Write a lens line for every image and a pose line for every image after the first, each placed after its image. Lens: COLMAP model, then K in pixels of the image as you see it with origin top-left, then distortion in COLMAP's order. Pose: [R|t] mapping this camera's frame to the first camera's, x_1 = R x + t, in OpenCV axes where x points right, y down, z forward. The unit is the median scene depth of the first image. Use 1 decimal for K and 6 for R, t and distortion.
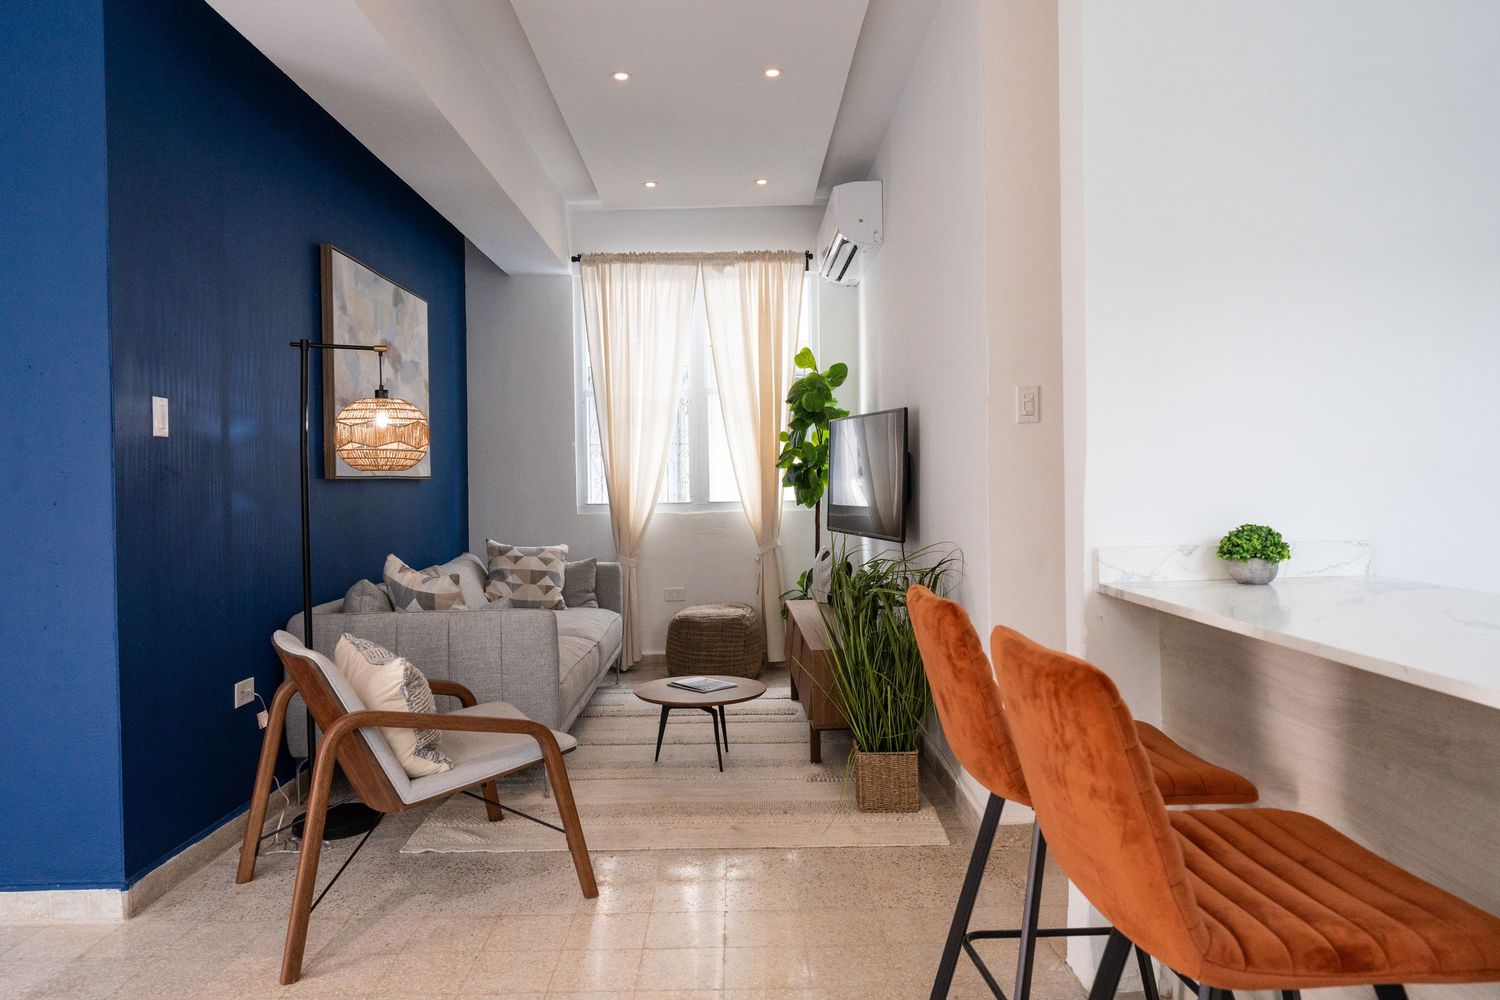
lens RADIAL K [[982.2, 0, 750.0], [0, 982.2, 500.0], [0, 0, 1]] dist [0.002425, 0.003583]
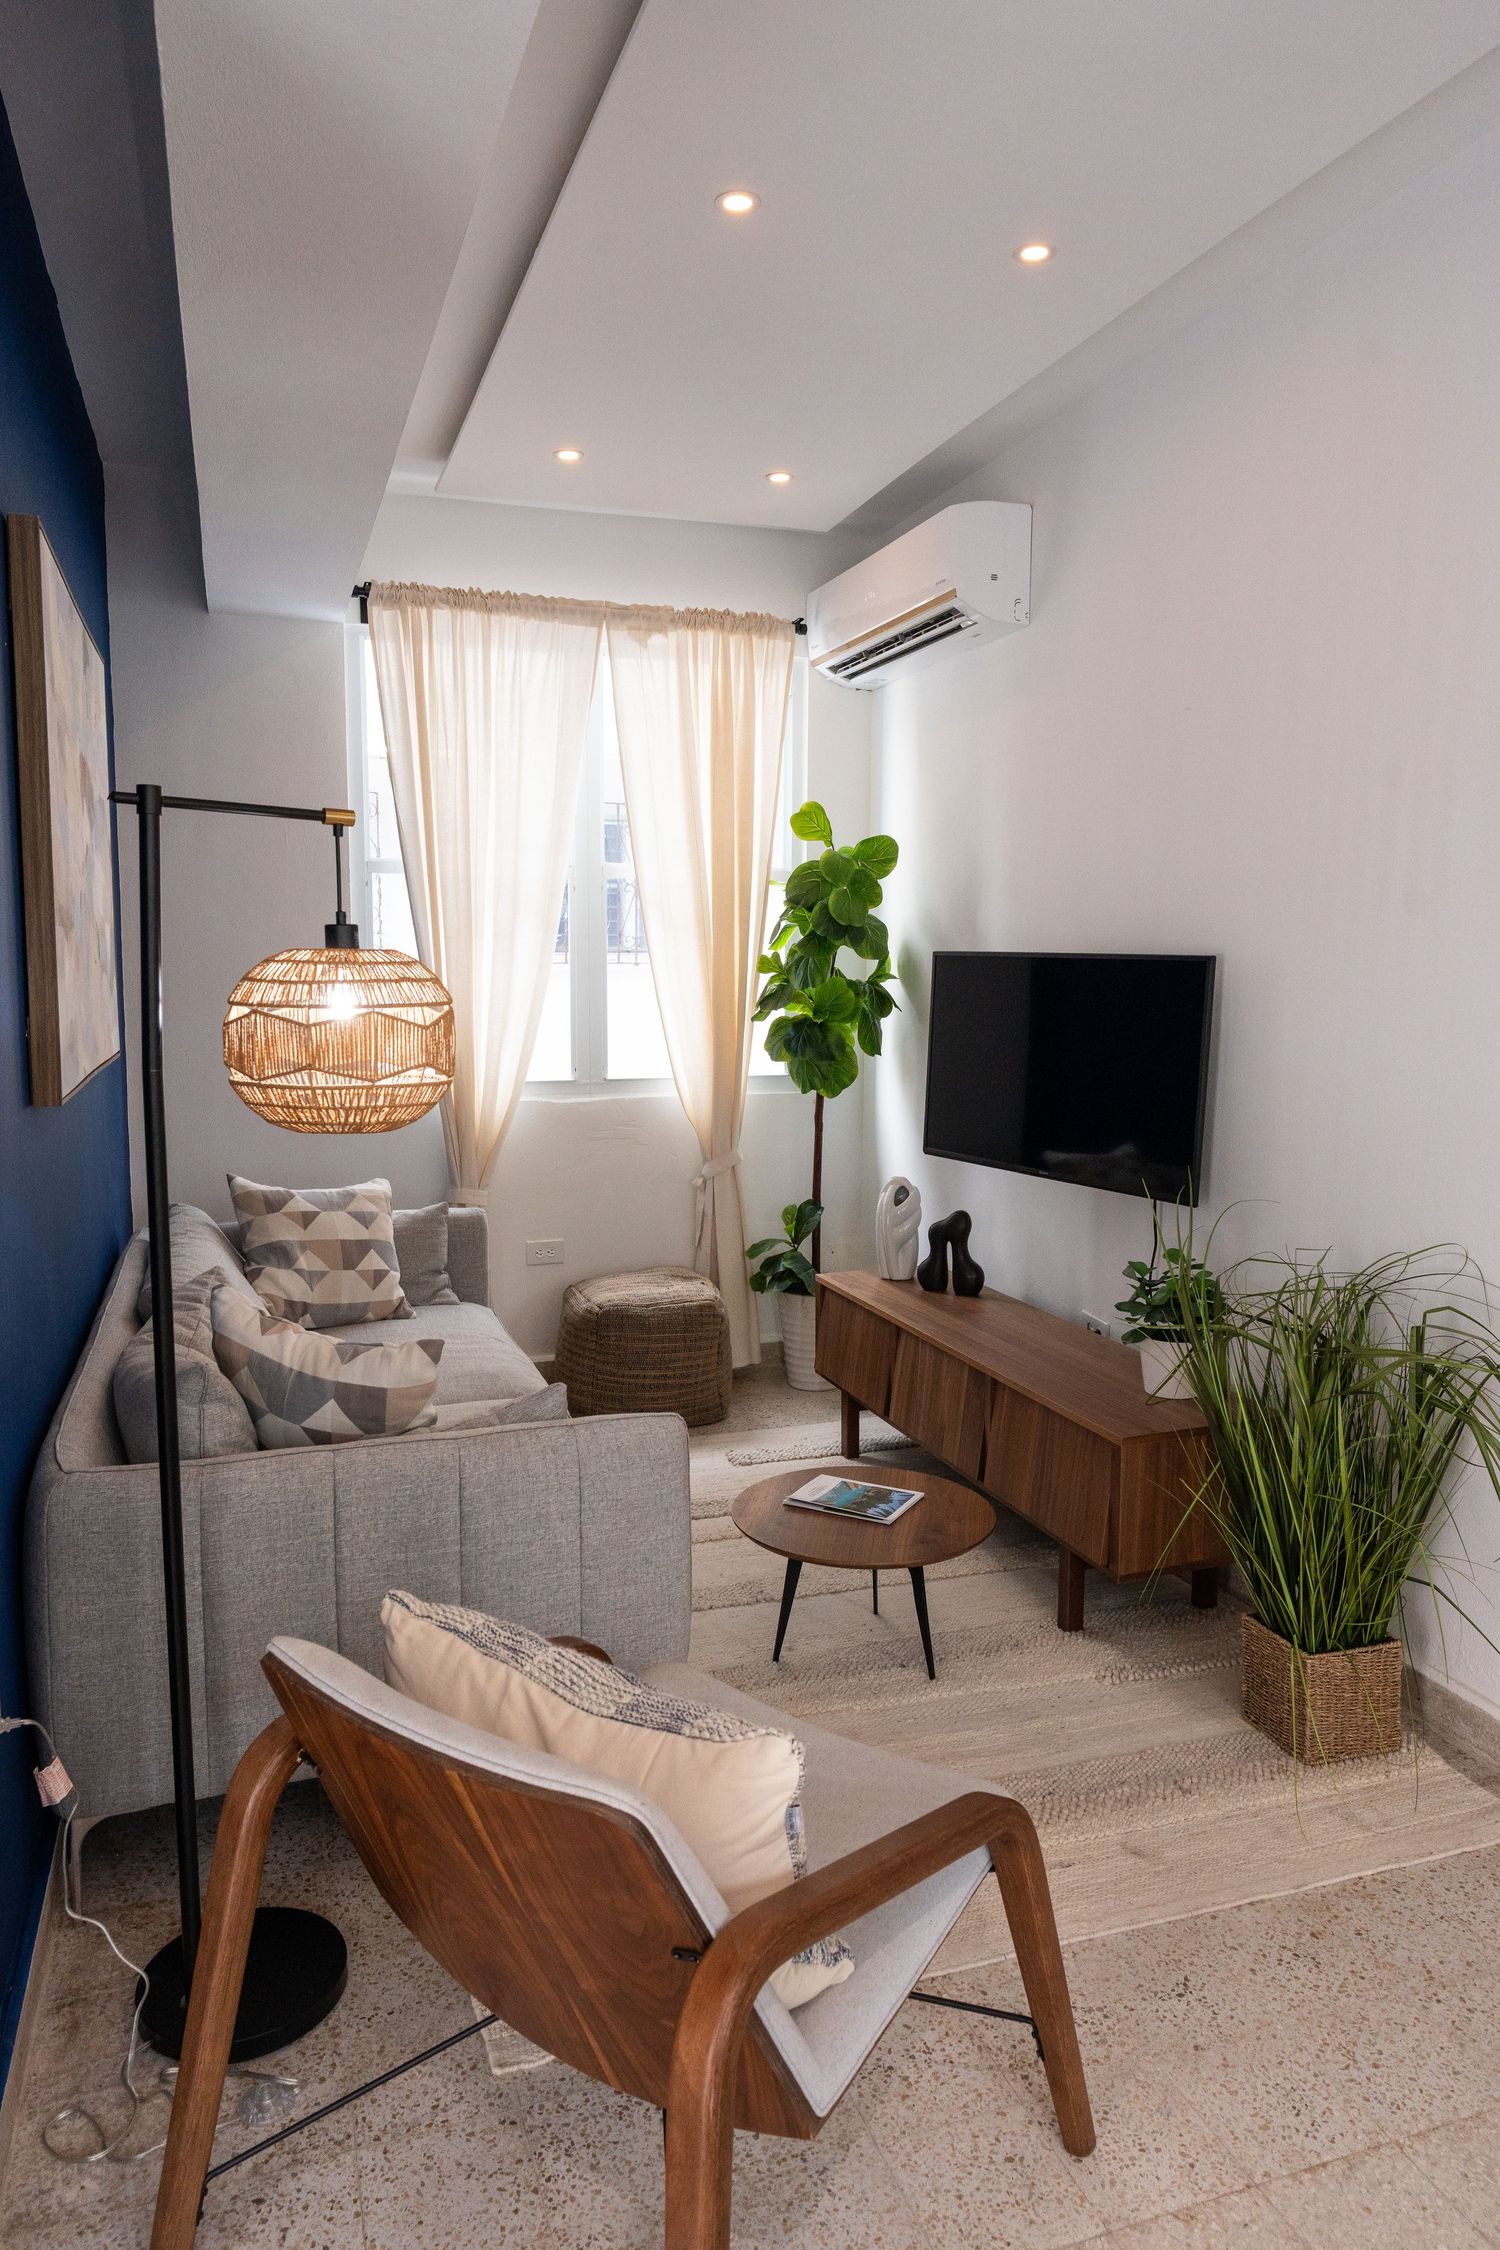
lens RADIAL K [[1473.3, 0, 750.0], [0, 1473.3, 1125.0], [0, 0, 1]] dist [0.002425, 0.003583]
pose [[0.948702, -0.015692, 0.315783, -0.247658], [-0.014381, 0.995592, 0.092678, -0.054437], [-0.315845, -0.092465, 0.944294, 0.233334]]
